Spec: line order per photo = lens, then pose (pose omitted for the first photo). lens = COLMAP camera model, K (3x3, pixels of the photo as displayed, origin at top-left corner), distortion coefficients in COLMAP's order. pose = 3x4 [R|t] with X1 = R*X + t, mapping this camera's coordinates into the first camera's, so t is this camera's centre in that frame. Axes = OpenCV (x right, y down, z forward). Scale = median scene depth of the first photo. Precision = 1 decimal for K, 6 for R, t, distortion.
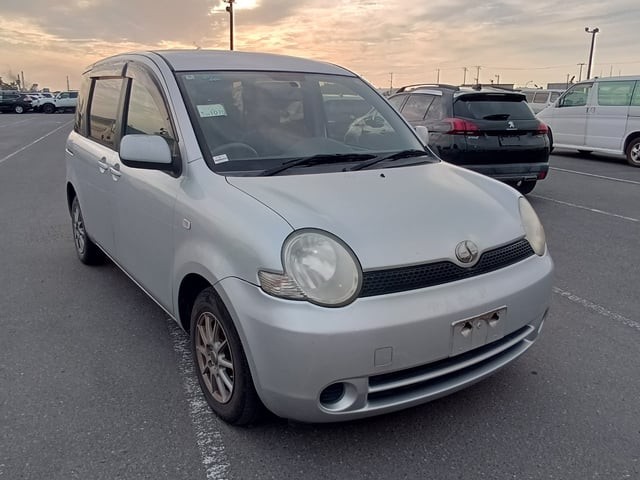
lens RADIAL K [[558.1, 0, 320.0], [0, 558.1, 240.0], [0, 0, 1]] dist [-0.008469, -0.002830]
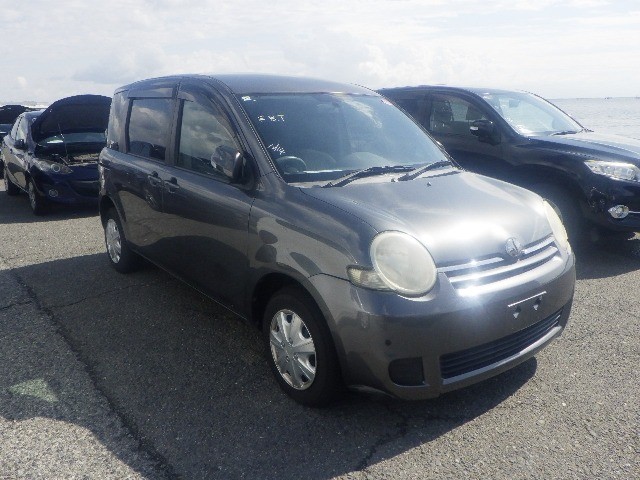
lens RADIAL K [[558.1, 0, 320.0], [0, 558.1, 240.0], [0, 0, 1]] dist [-0.008469, -0.002830]
pose [[0.997670, -0.023917, 0.063892, -0.191319], [0.024904, 0.999582, -0.014685, 0.010190], [-0.063514, 0.016242, 0.997849, -0.134957]]
